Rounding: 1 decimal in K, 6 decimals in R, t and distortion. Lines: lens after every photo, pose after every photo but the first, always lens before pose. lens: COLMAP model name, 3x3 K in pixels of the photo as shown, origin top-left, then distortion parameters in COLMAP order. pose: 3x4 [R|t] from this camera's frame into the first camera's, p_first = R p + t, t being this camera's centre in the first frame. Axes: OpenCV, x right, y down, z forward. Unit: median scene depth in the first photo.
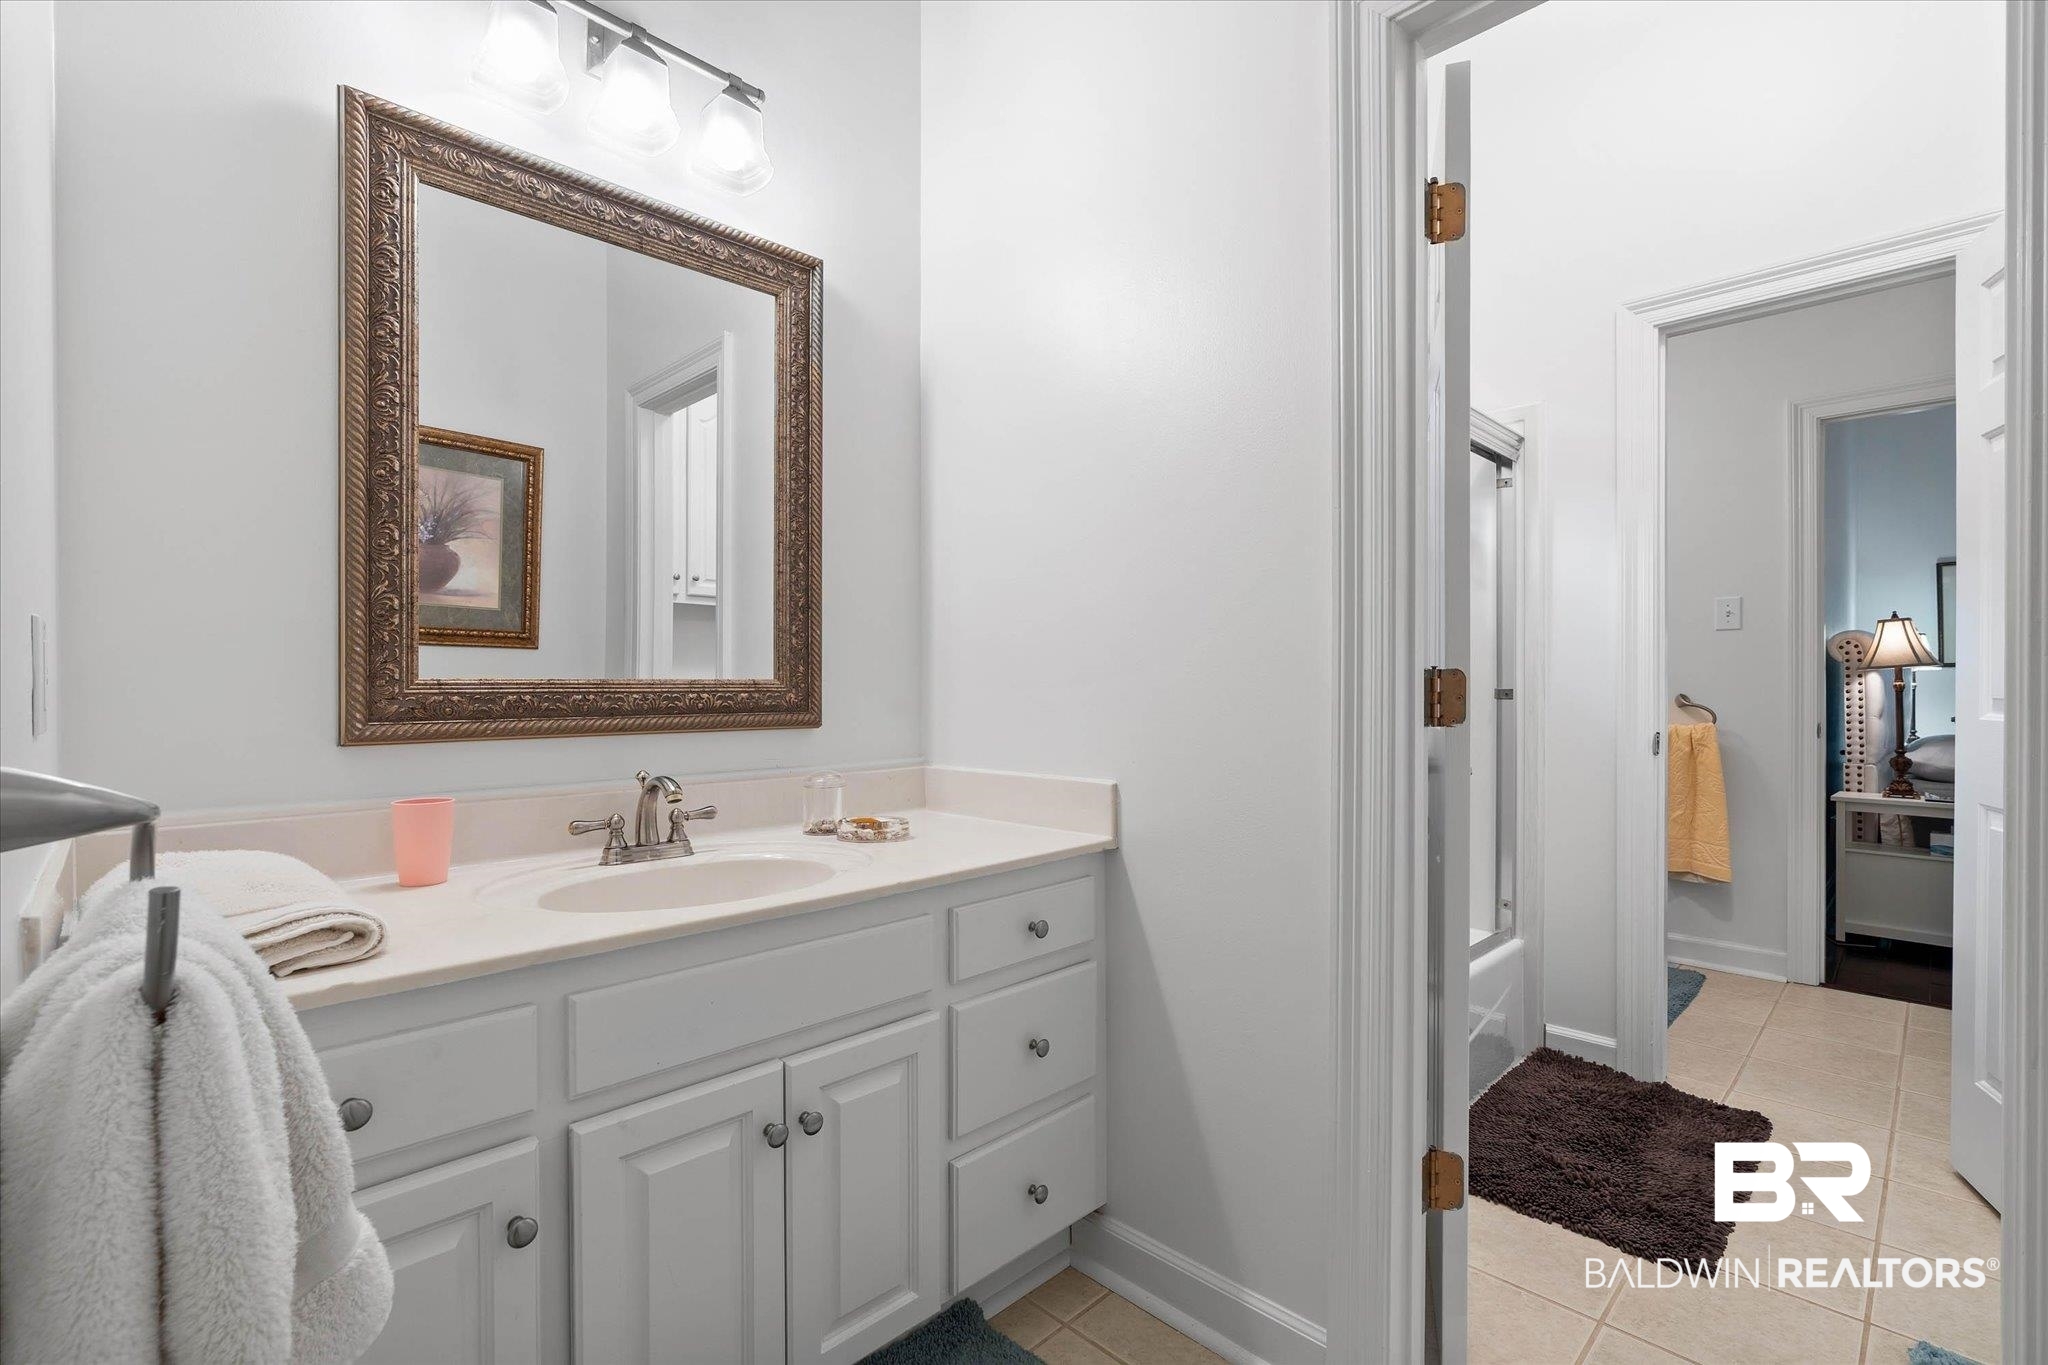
lens RADIAL K [[922.7, 0, 1007.1], [0, 922.7, 681.1], [0, 0, 1]] dist [0.001989, 0.000589]
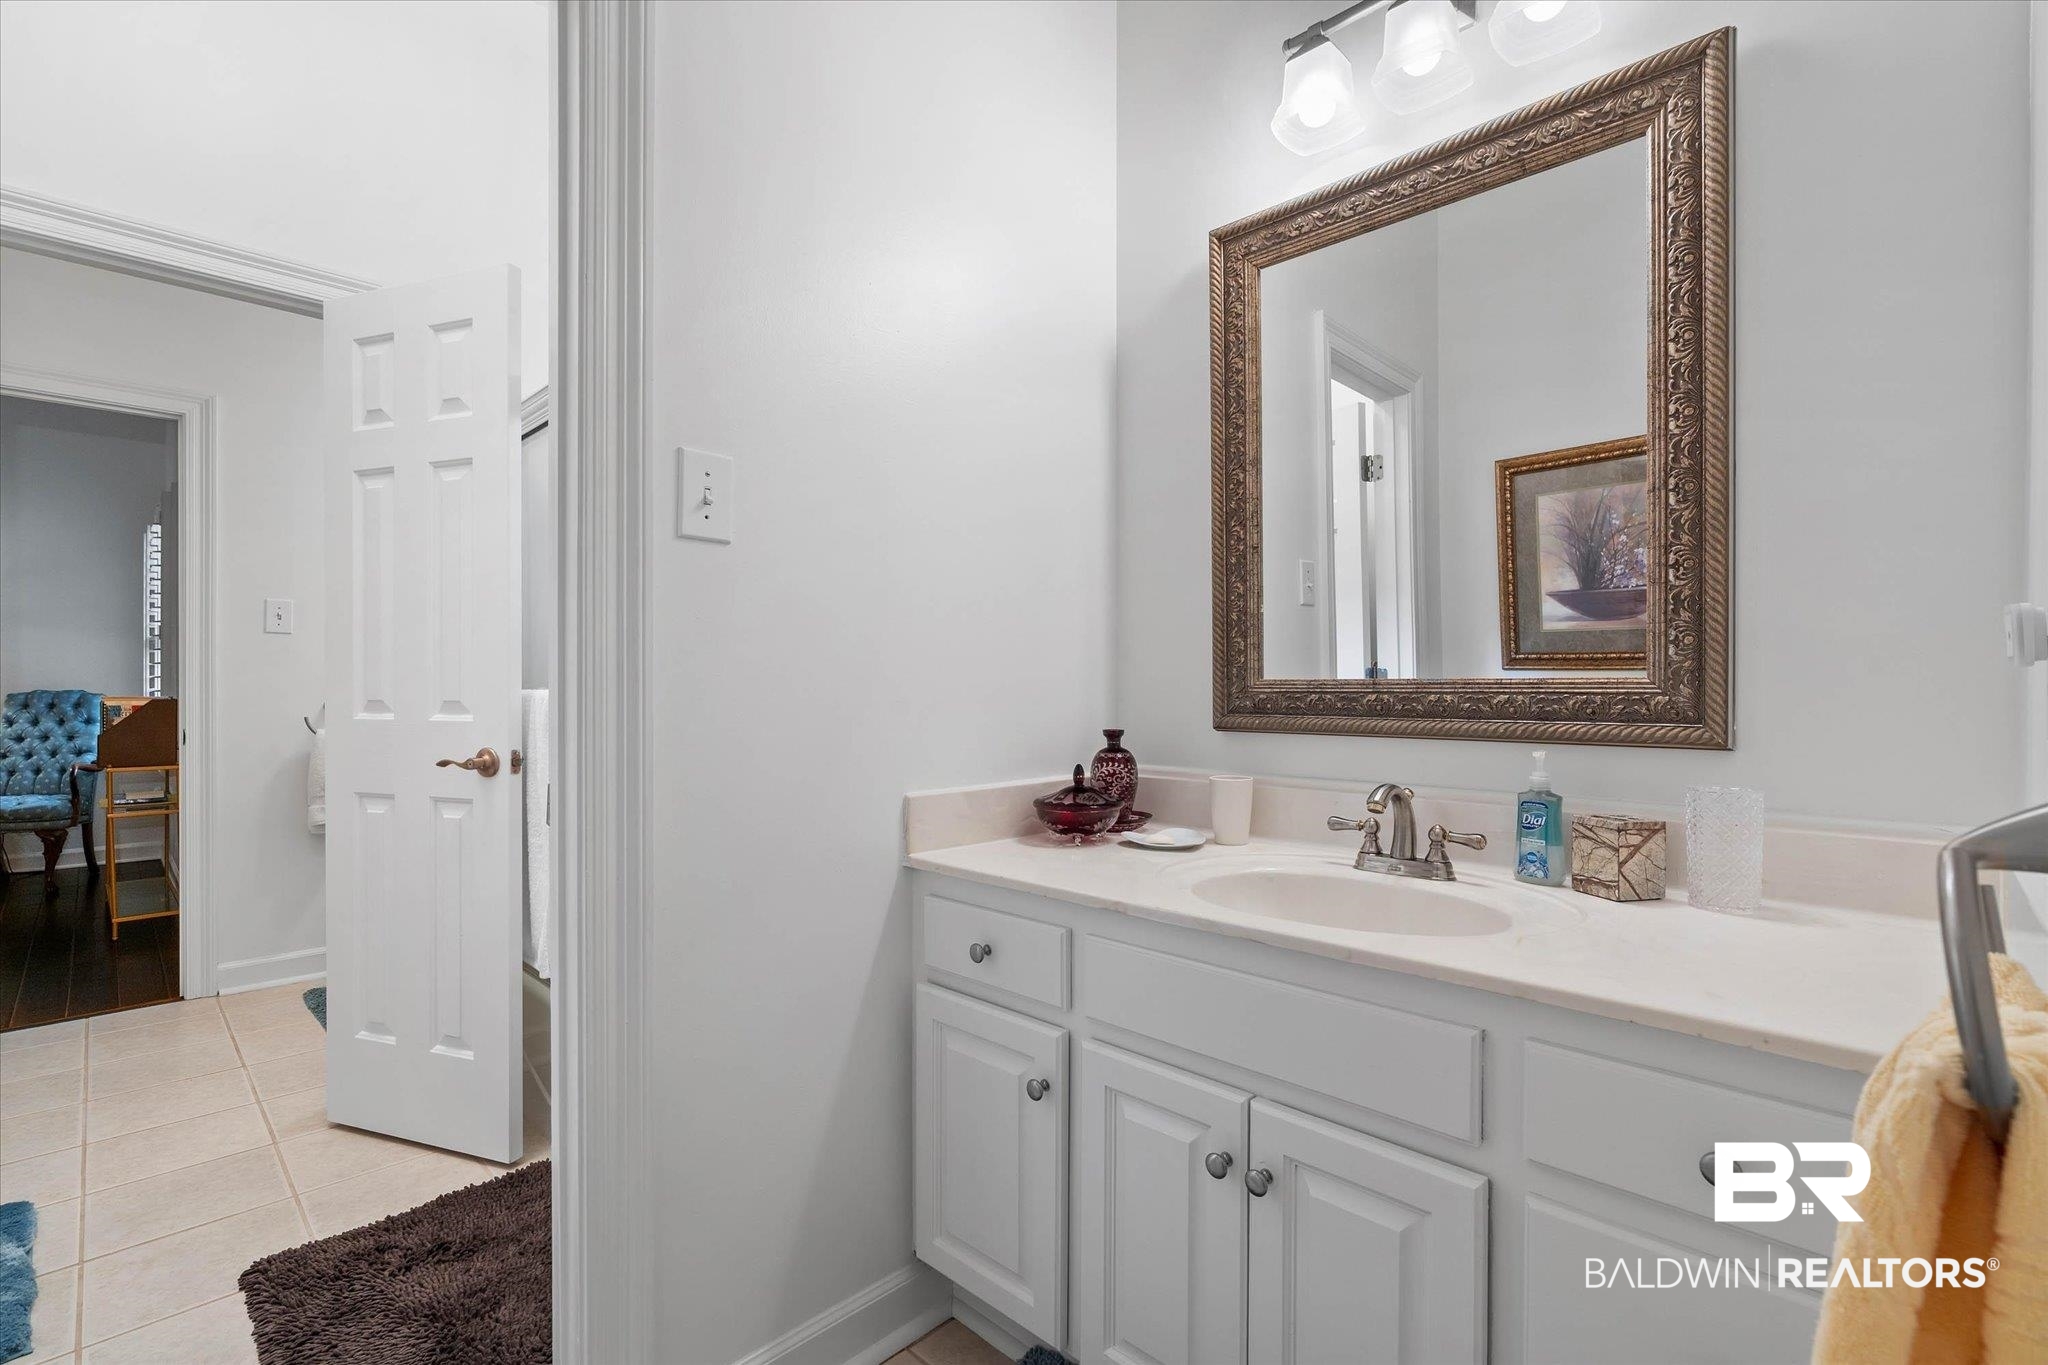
lens RADIAL K [[922.7, 0, 1007.2], [0, 922.7, 685.1], [0, 0, 1]] dist [0.001989, 0.000589]
pose [[0.020402, 0.002342, -0.999789, 0.545748], [0.003867, 0.999990, 0.002422, 0.000698], [0.999784, -0.003915, 0.020393, 0.613409]]
